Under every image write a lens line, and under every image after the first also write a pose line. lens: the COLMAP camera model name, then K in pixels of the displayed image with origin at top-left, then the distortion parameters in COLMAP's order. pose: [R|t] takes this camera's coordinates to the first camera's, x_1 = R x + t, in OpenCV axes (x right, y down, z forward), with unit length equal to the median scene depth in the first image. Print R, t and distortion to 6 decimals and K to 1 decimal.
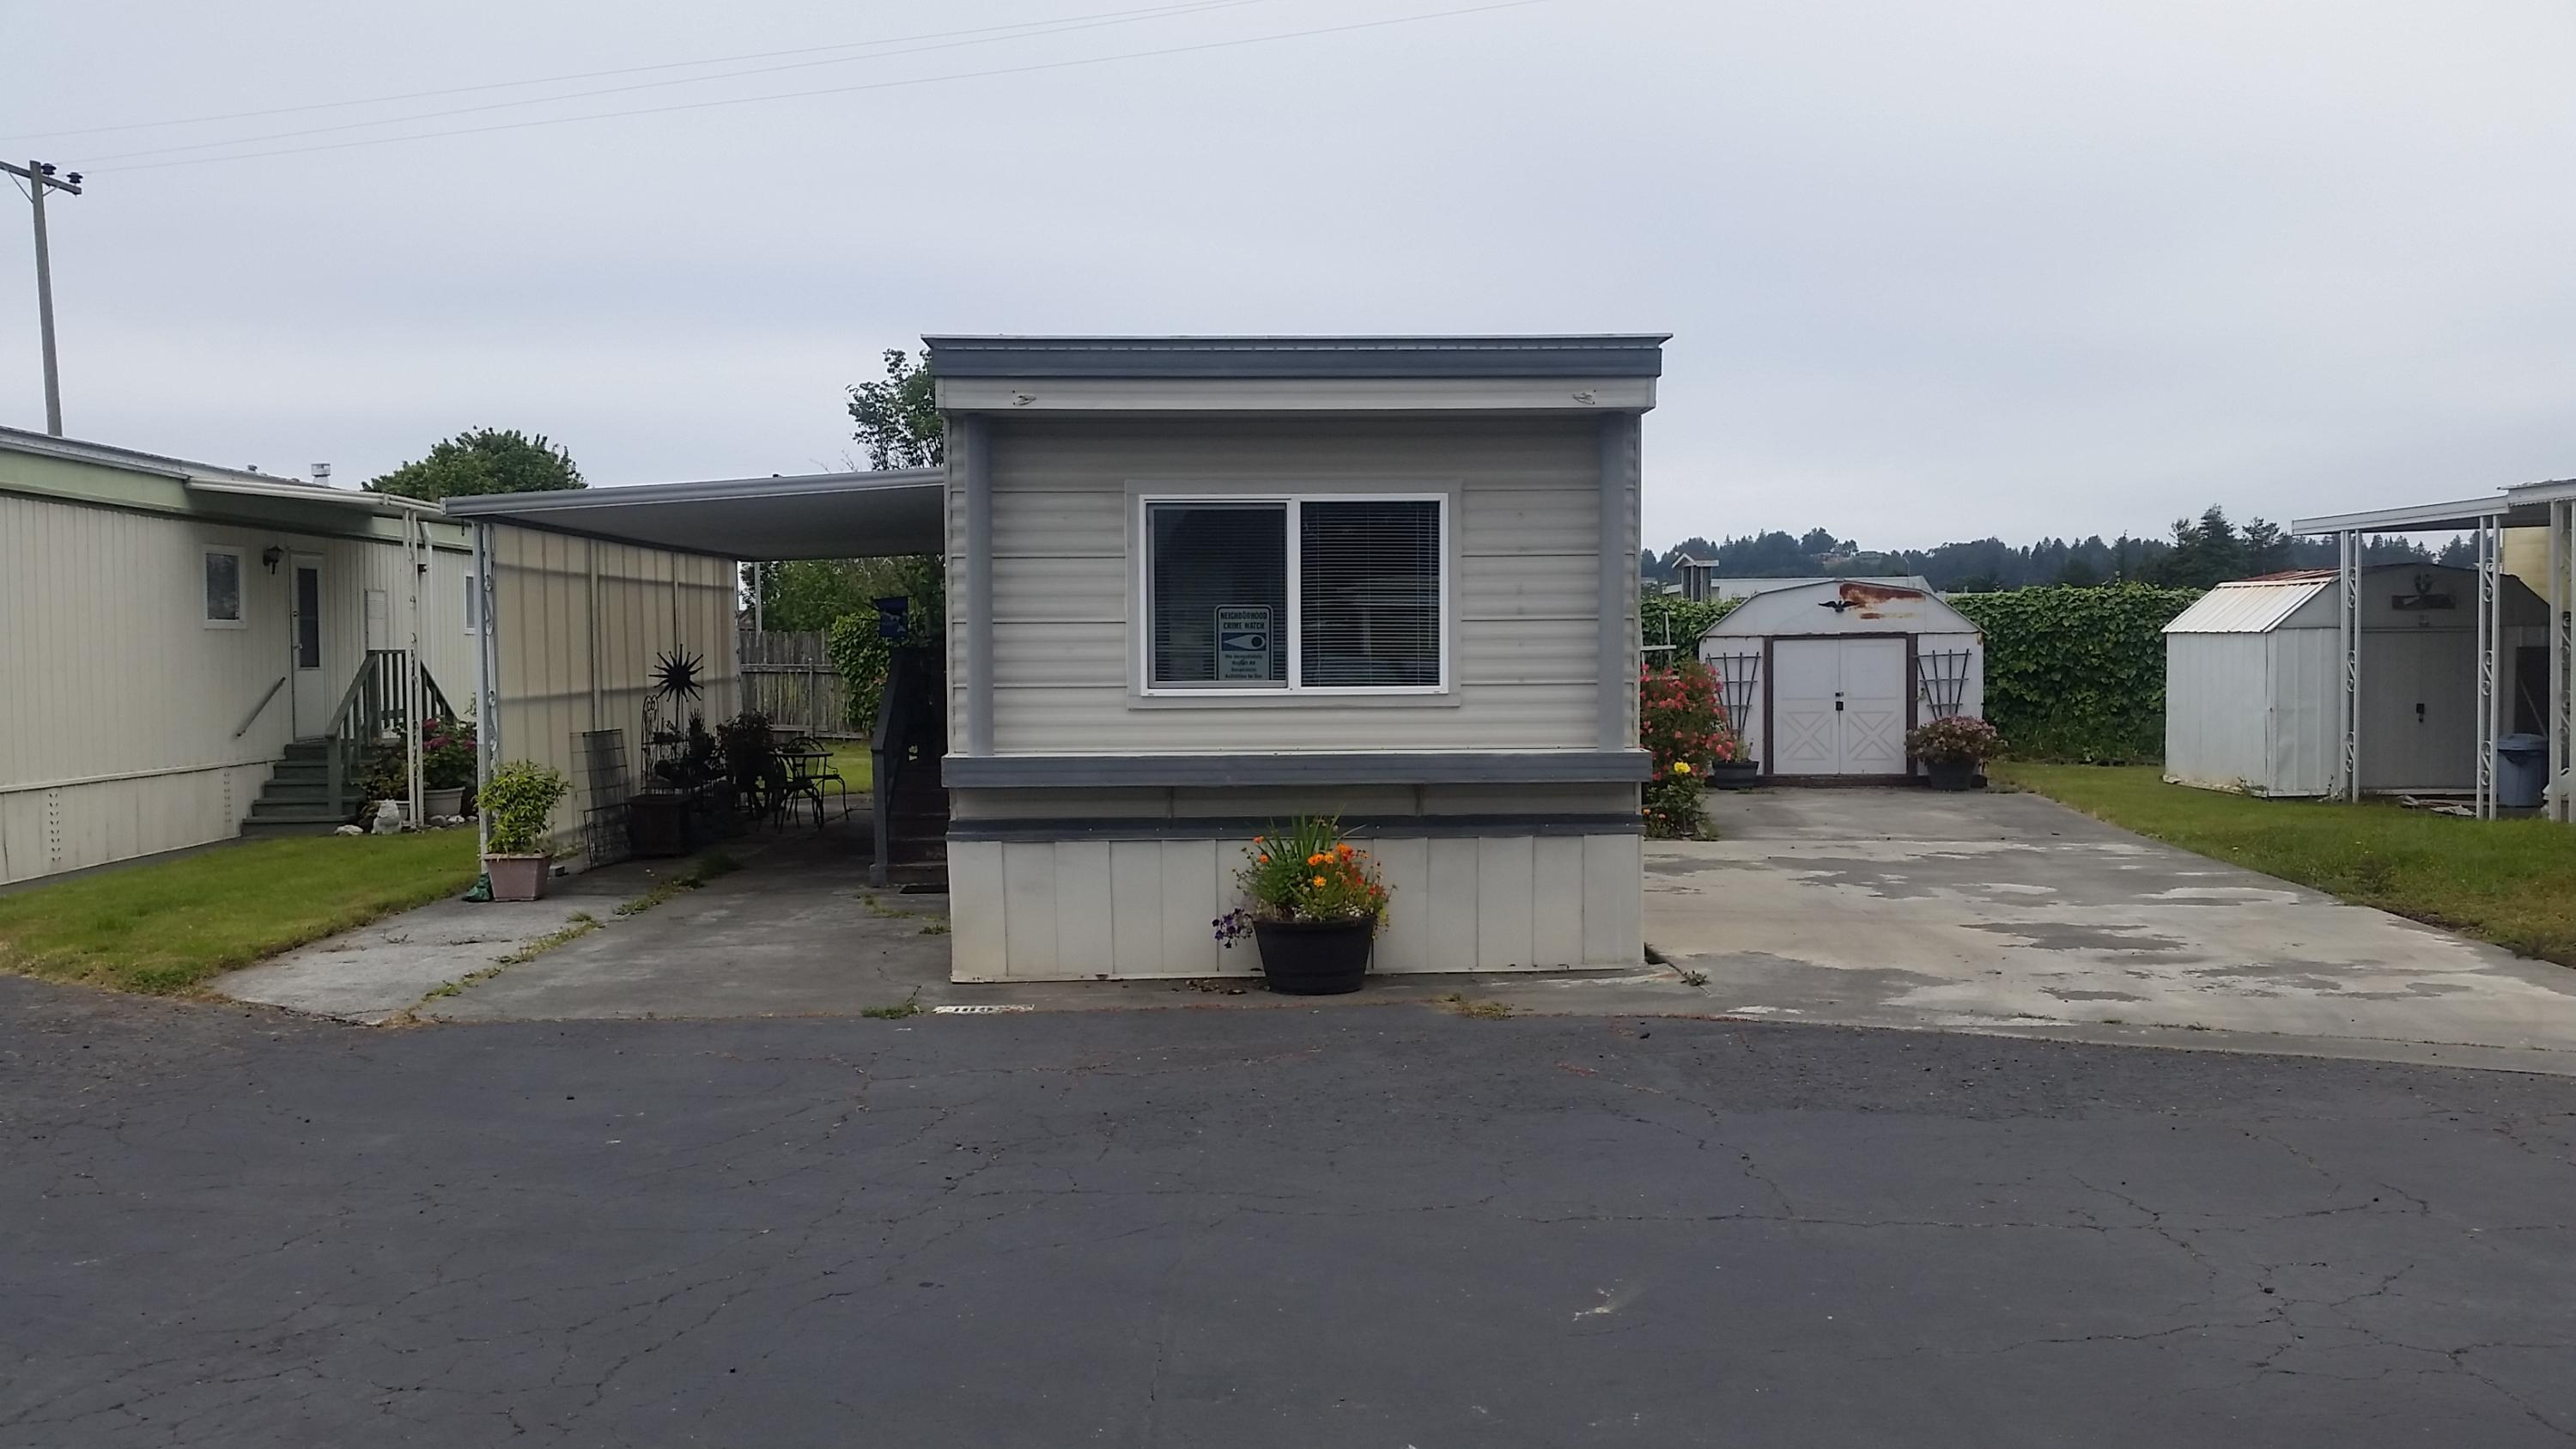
lens RADIAL K [[2093.9, 0, 1275.1], [0, 2093.9, 751.0], [0, 0, 1]] dist [0.165700, -0.341651]
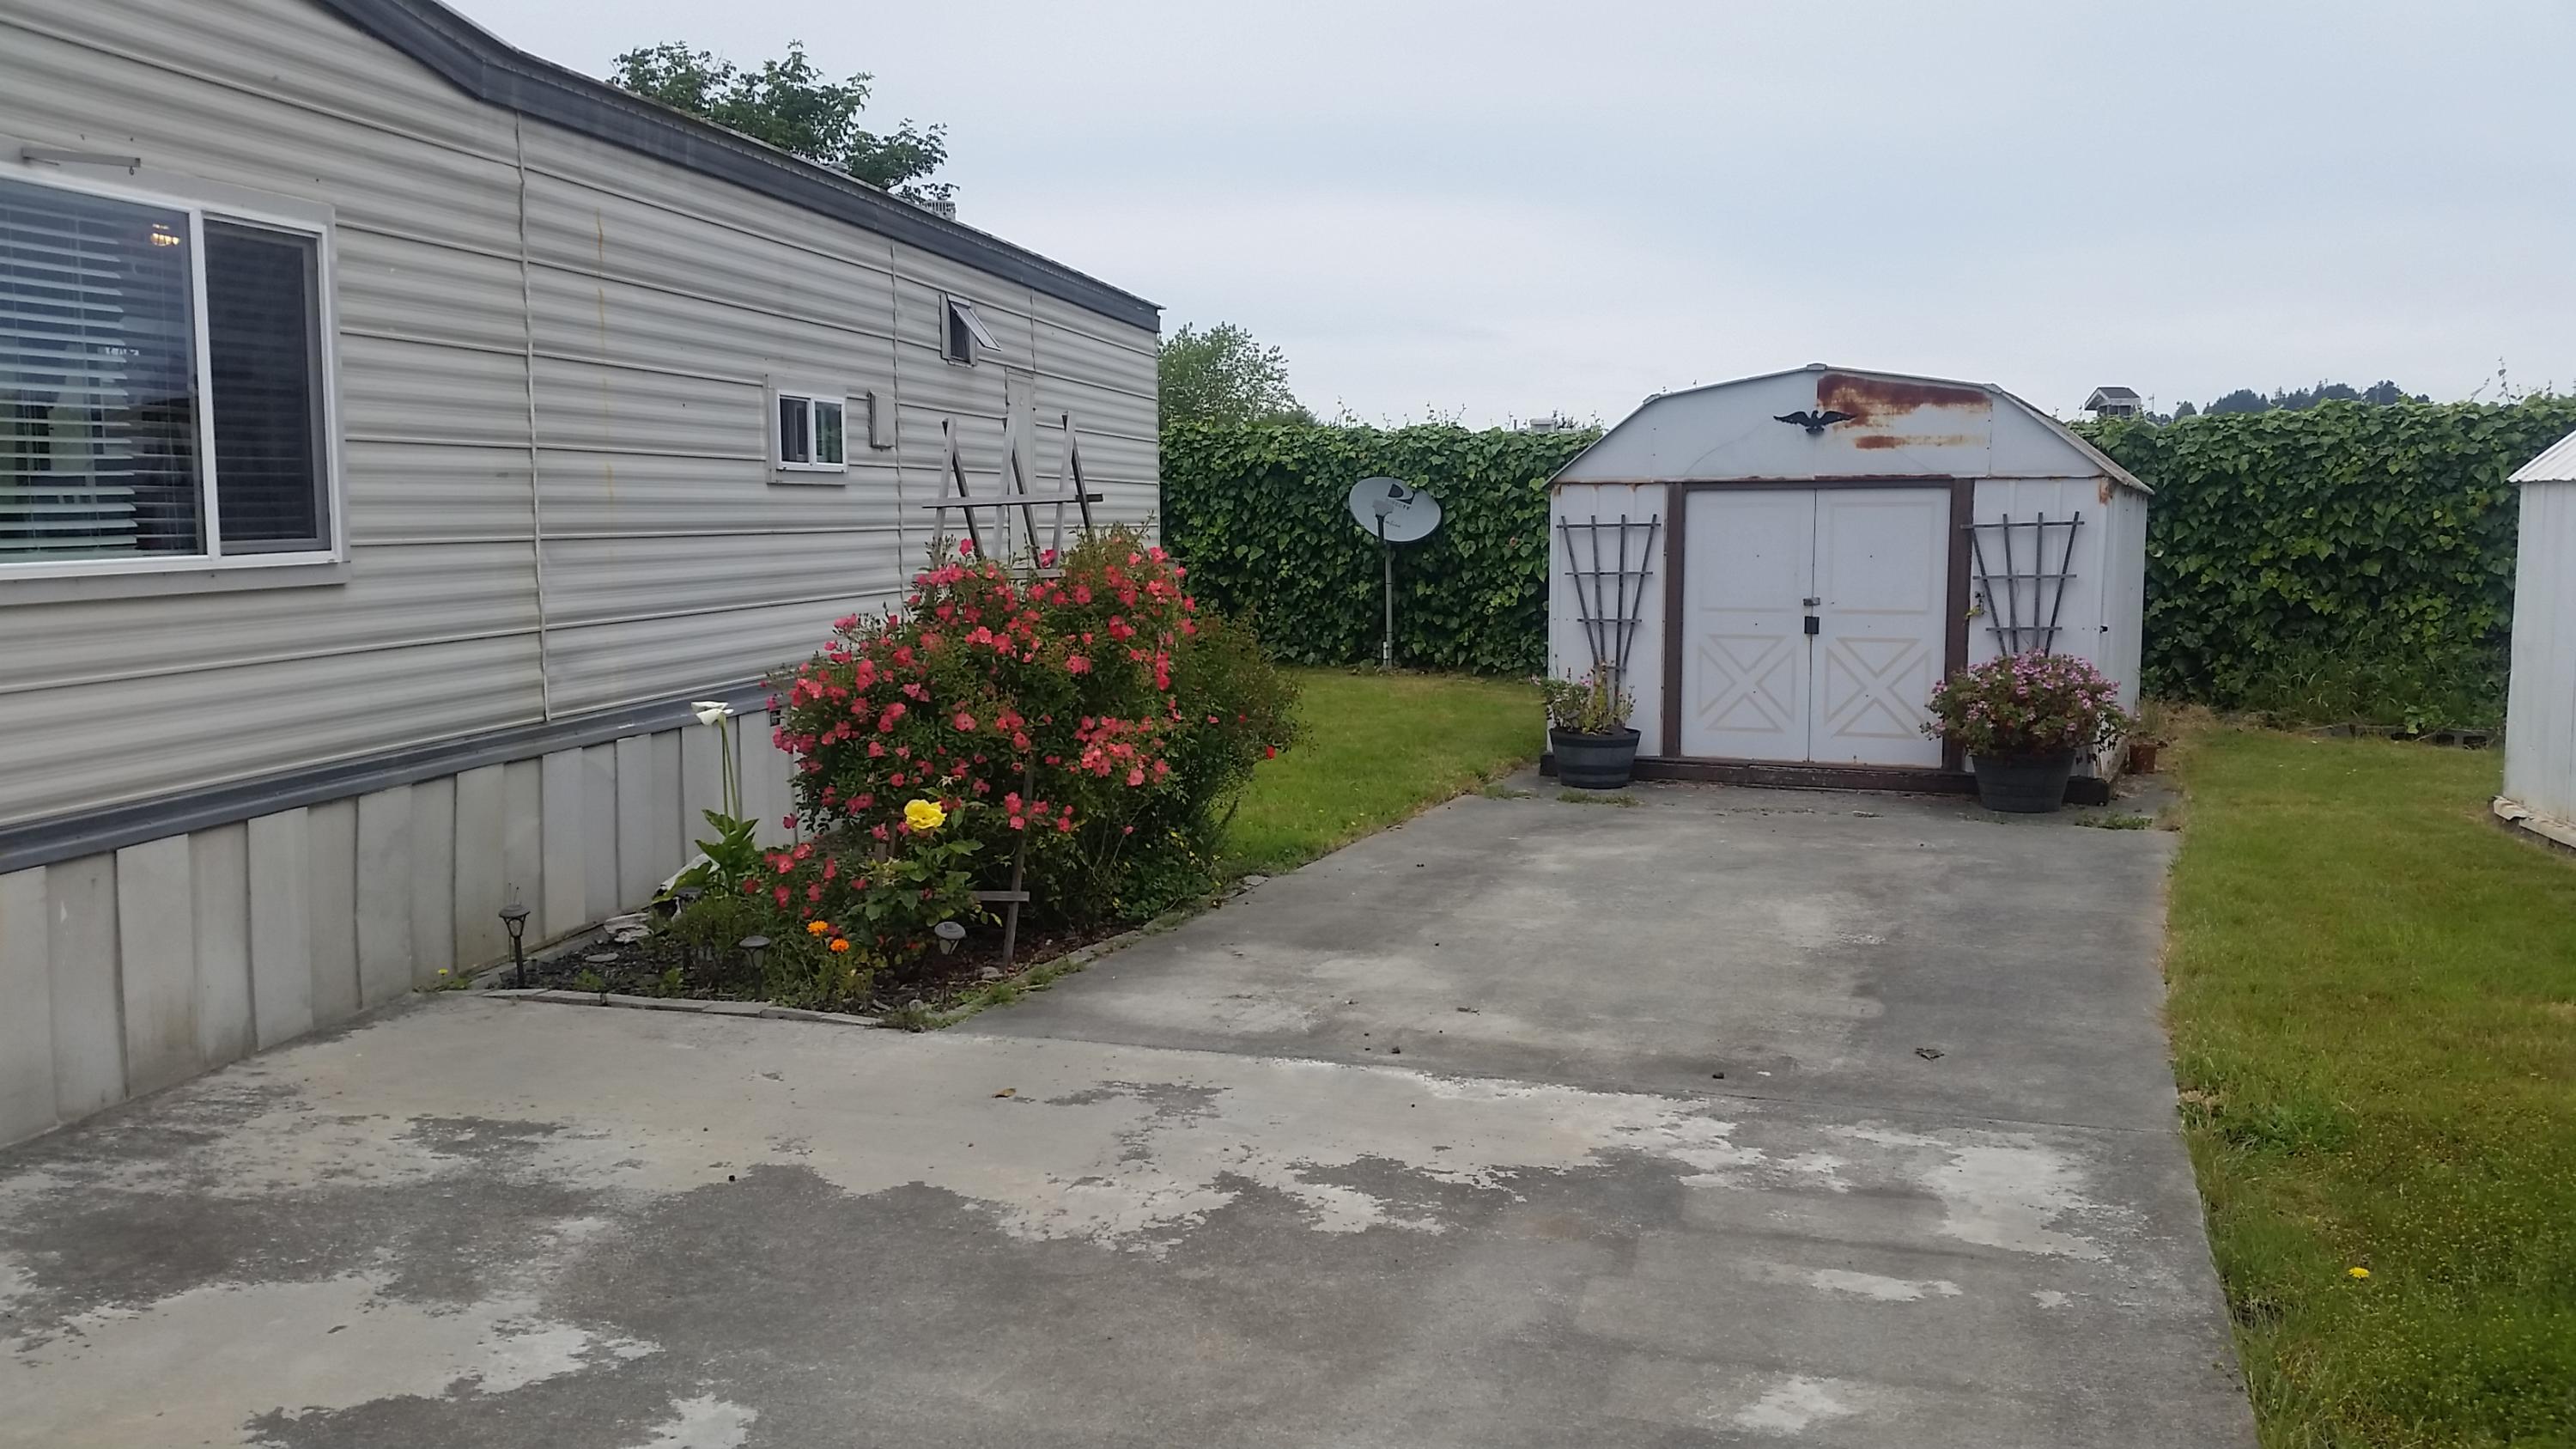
lens RADIAL K [[2093.9, 0, 1275.1], [0, 2093.9, 751.0], [0, 0, 1]] dist [0.165700, -0.341651]
pose [[0.975940, 0.036868, -0.214901, 0.251683], [-0.022662, 0.997414, 0.068199, -0.022857], [0.216859, -0.061688, 0.974252, 0.487008]]
